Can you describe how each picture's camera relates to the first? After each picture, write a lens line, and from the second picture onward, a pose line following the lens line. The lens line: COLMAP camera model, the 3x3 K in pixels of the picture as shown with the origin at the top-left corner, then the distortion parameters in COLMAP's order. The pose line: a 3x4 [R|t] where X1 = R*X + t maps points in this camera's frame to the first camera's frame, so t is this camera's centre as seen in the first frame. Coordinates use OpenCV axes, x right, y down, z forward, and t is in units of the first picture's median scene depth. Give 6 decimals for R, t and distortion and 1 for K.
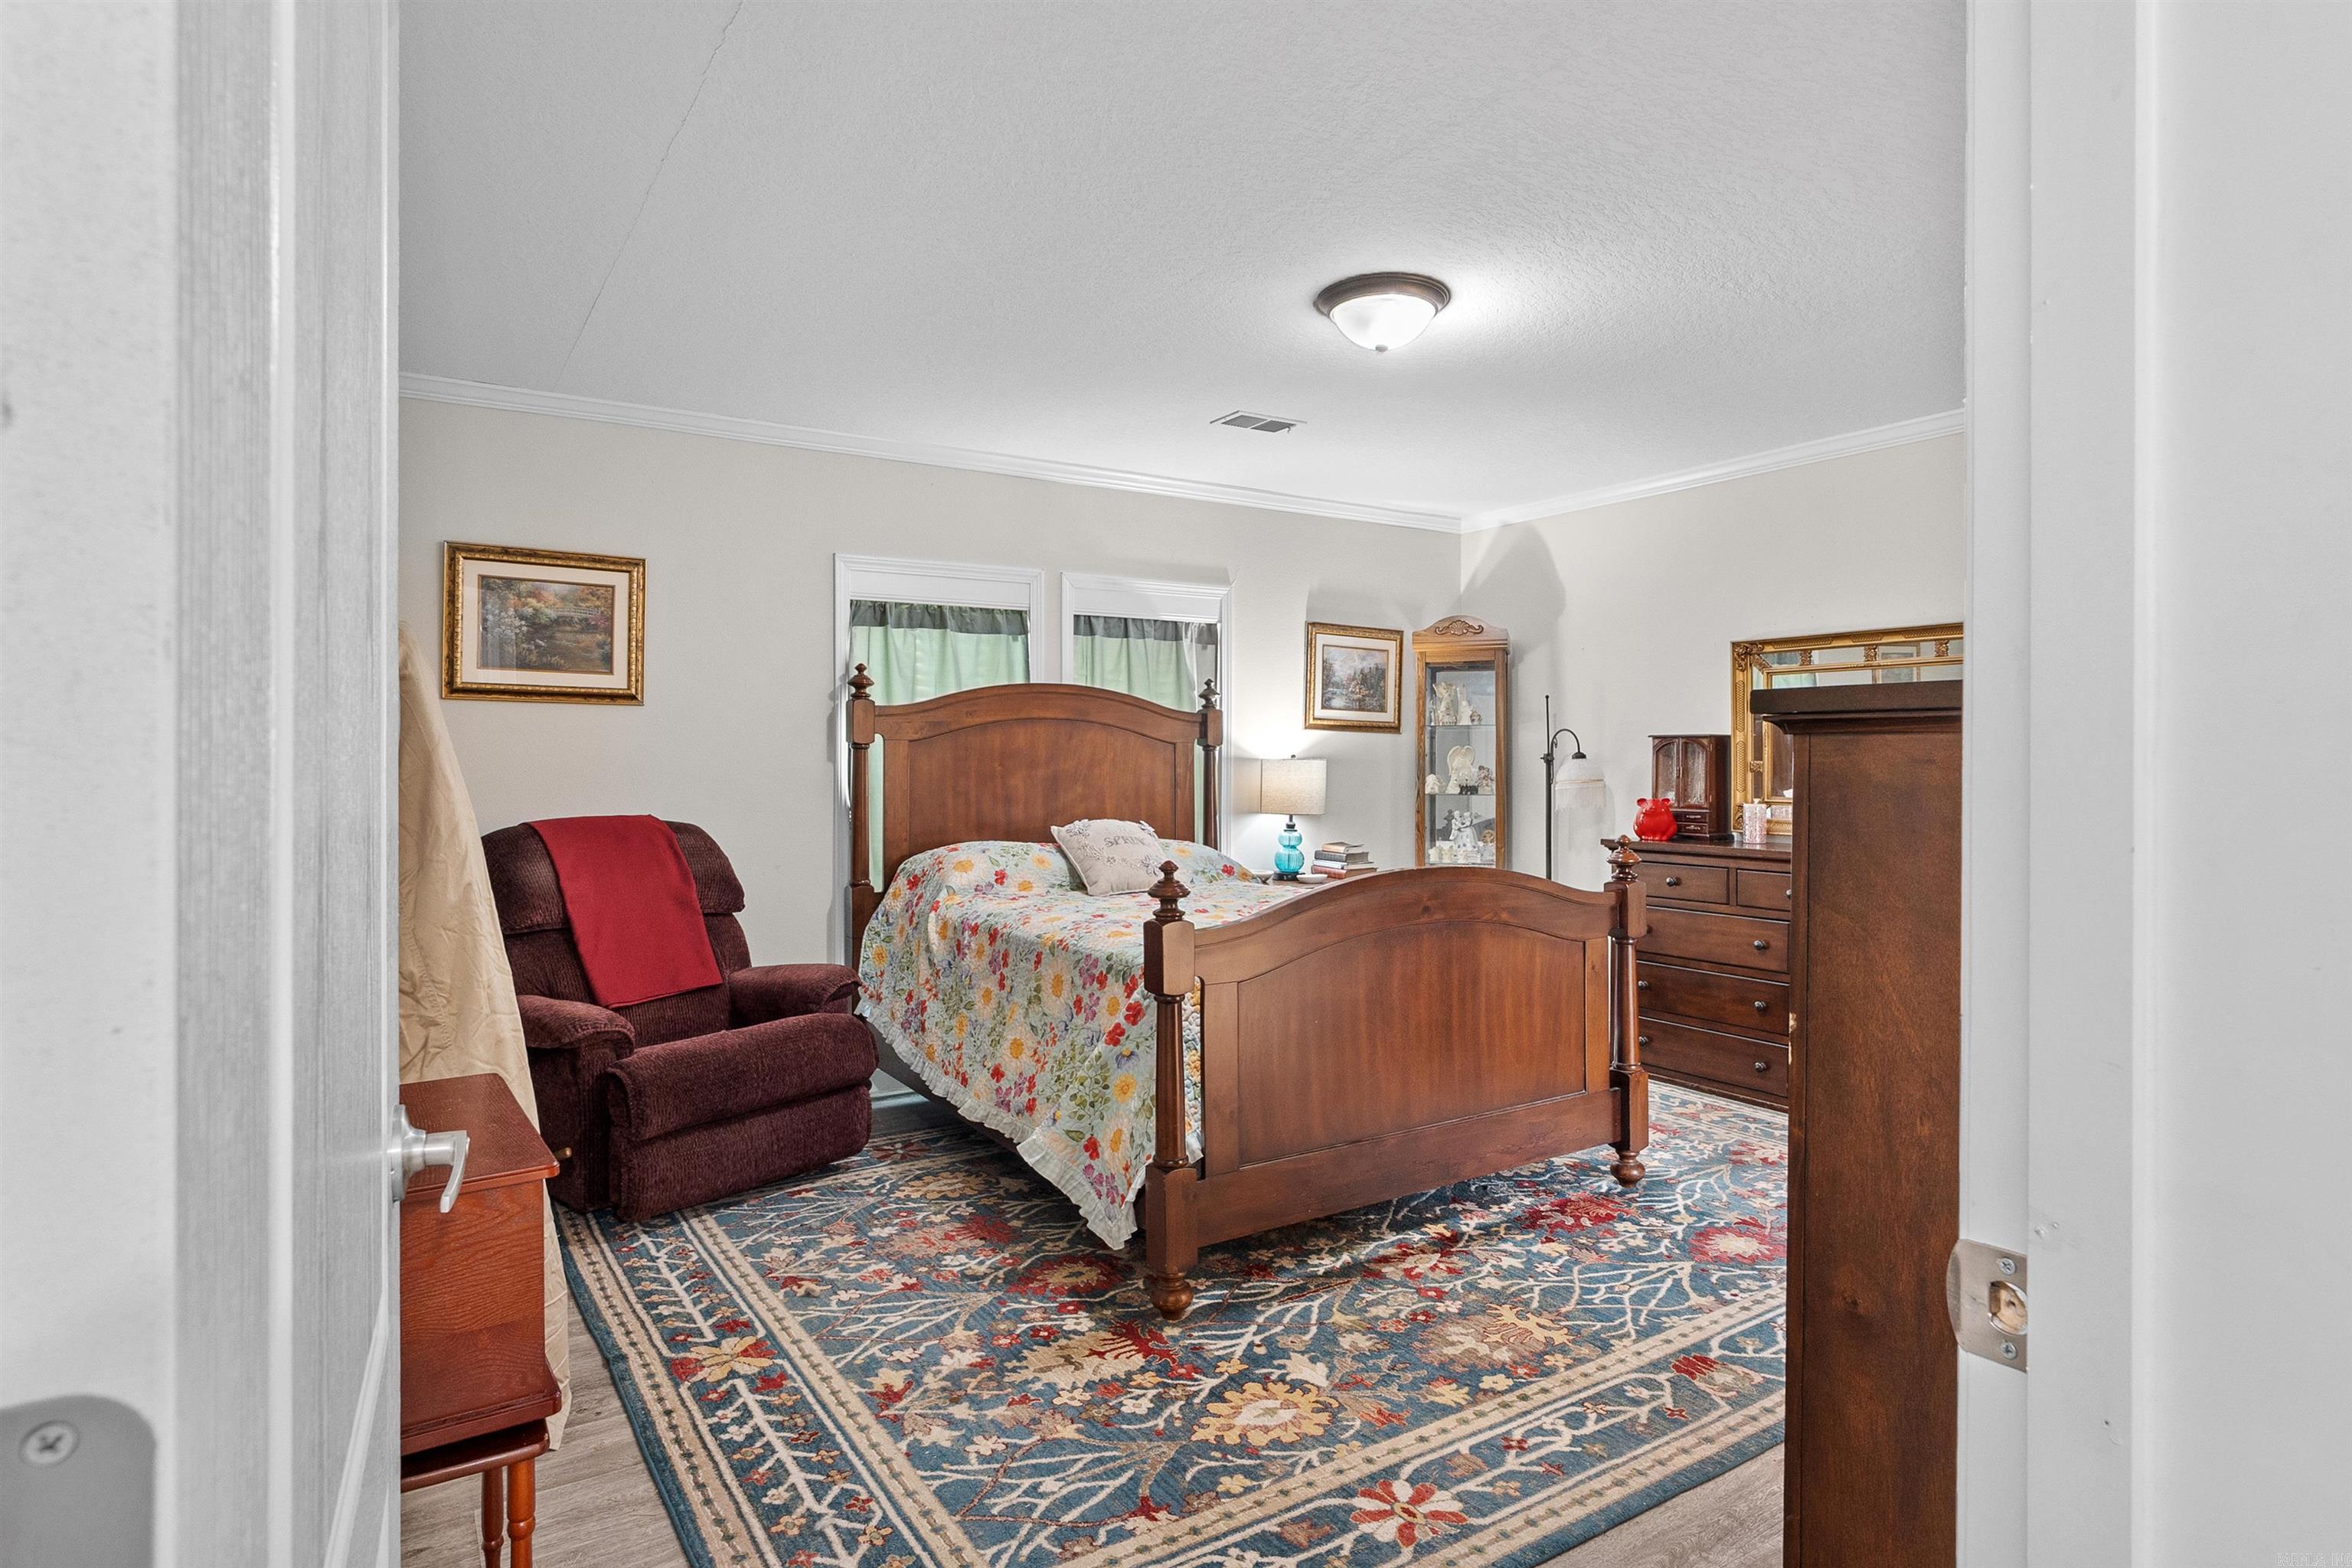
lens RADIAL K [[1264.5, 0, 1170.8], [0, 1264.5, 769.6], [0, 0, 1]] dist [-0.009537, 0.004617]
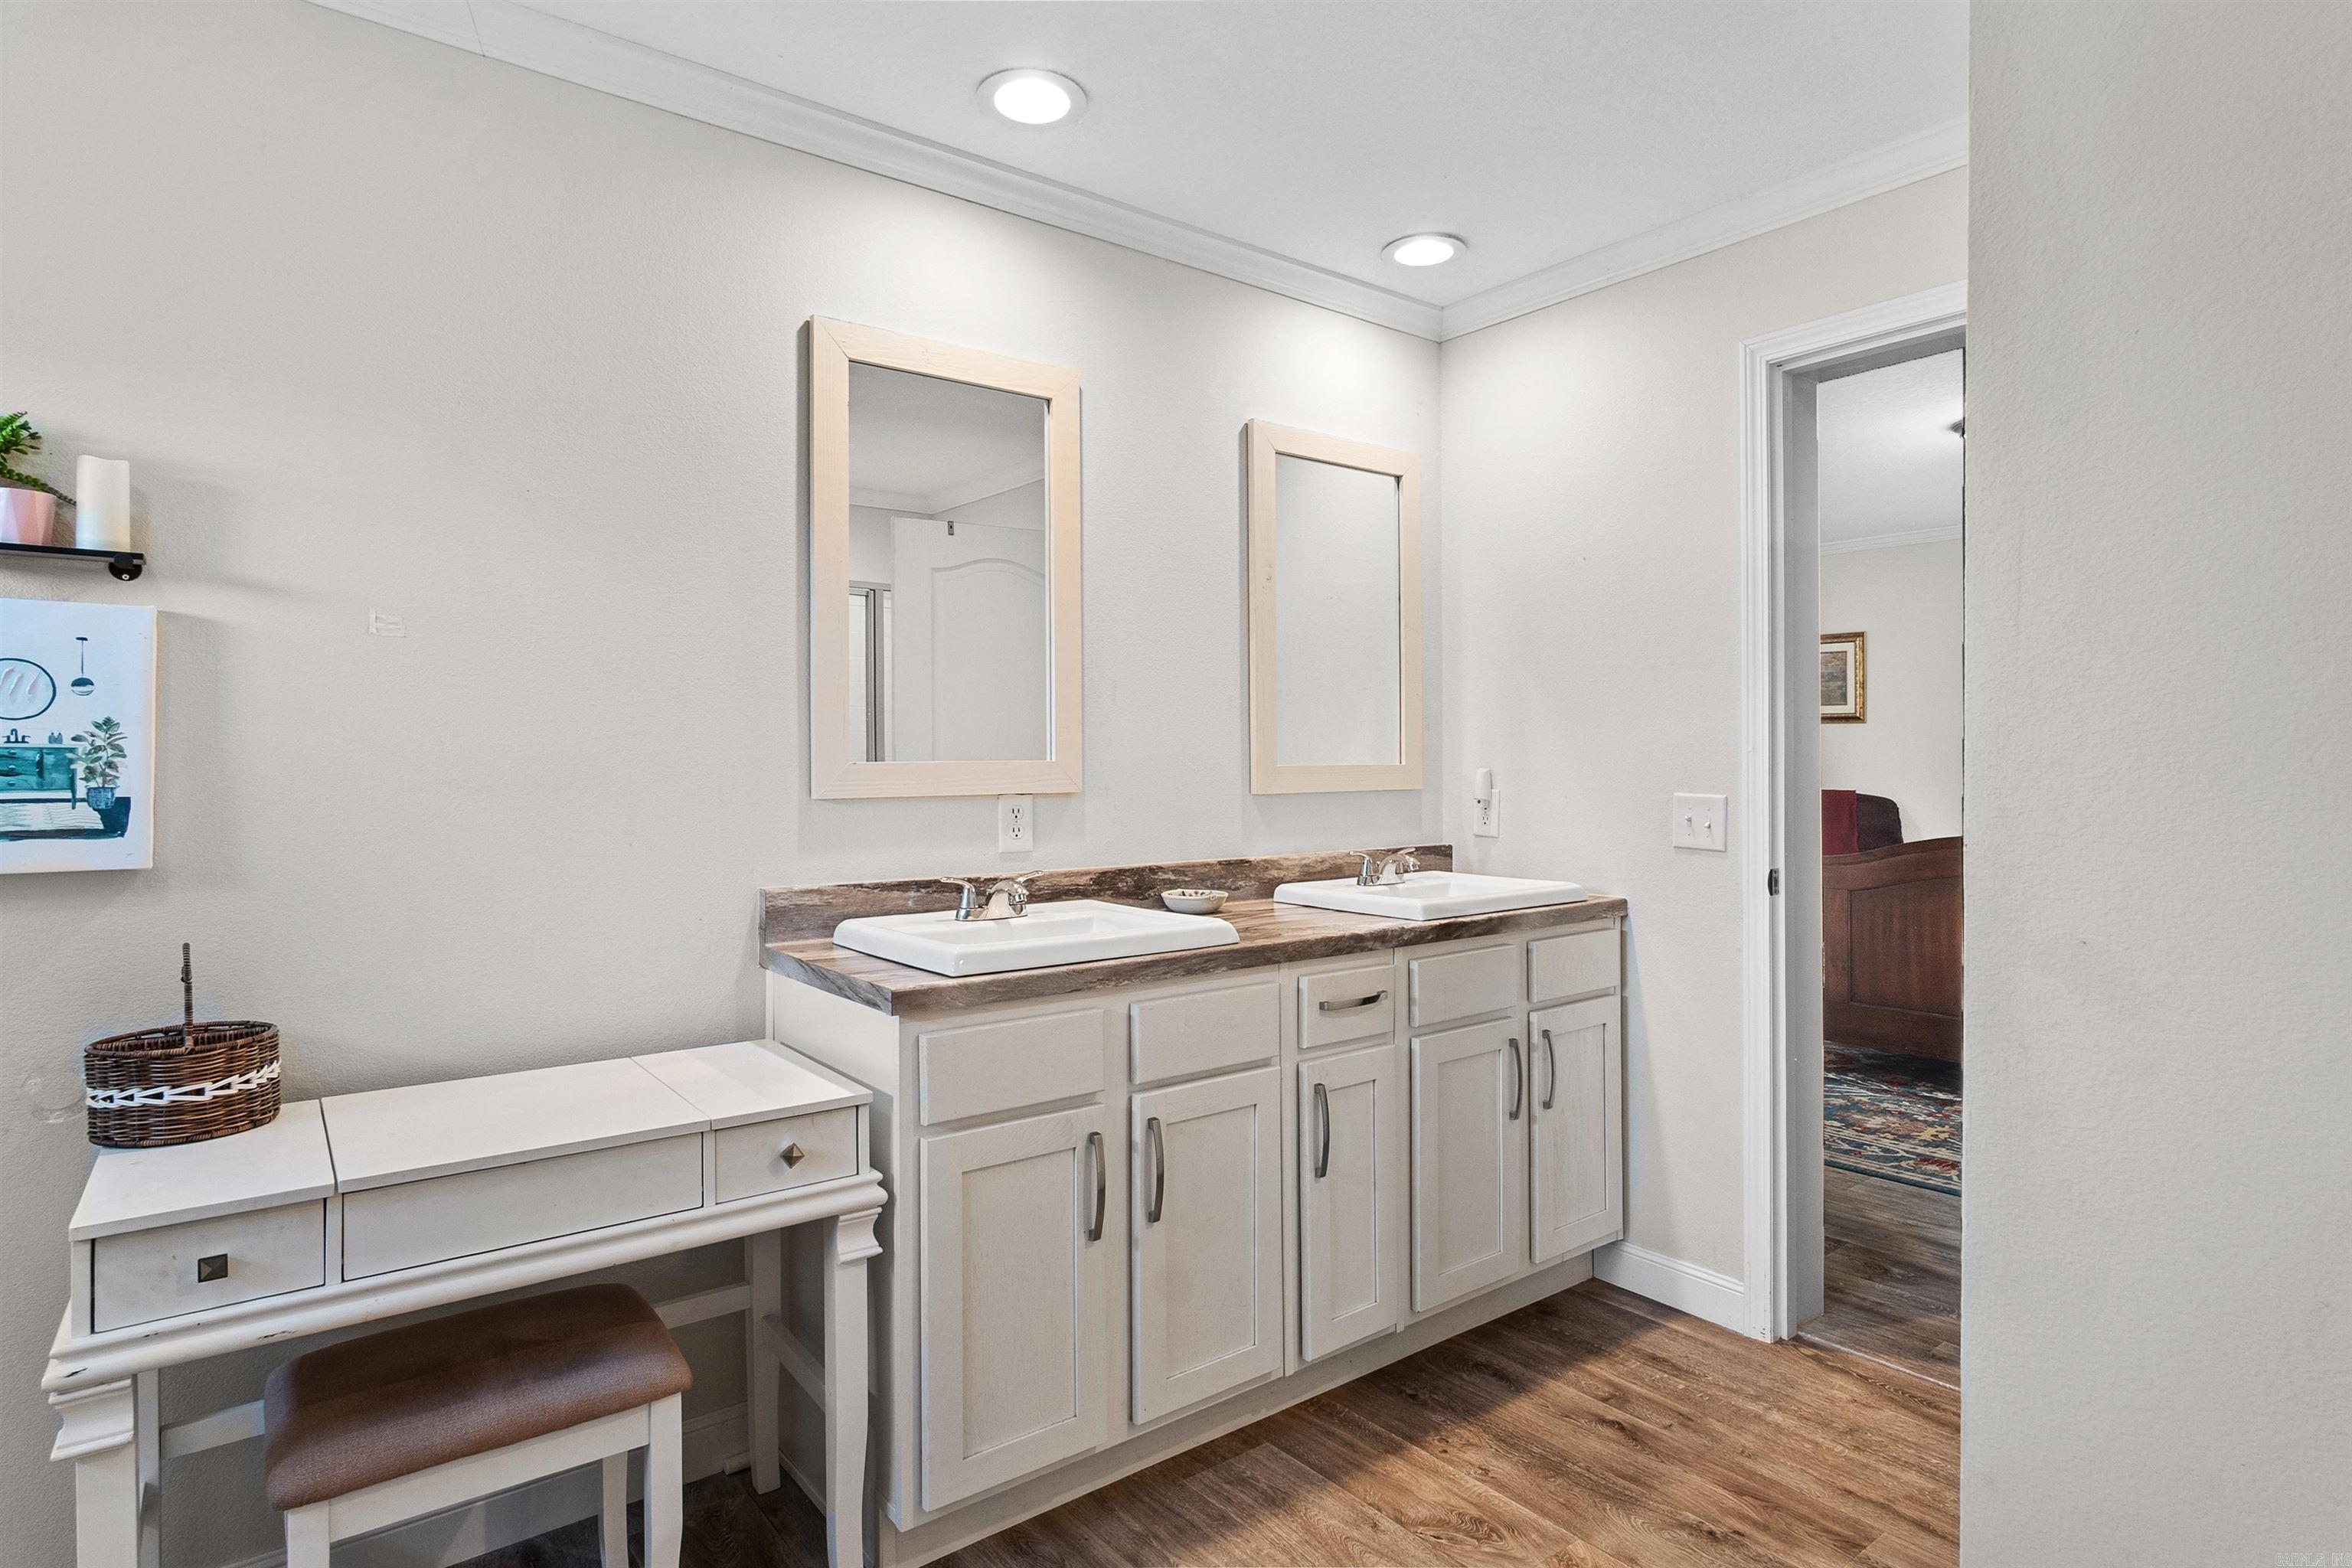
lens RADIAL K [[1264.5, 0, 1140.3], [0, 1264.5, 730.9], [0, 0, 1]] dist [-0.009537, 0.004617]
pose [[0.069987, -0.021280, -0.997321, 1.135723], [0.000584, 0.999773, -0.021291, -0.006986], [0.997548, 0.000908, 0.069984, -0.034654]]
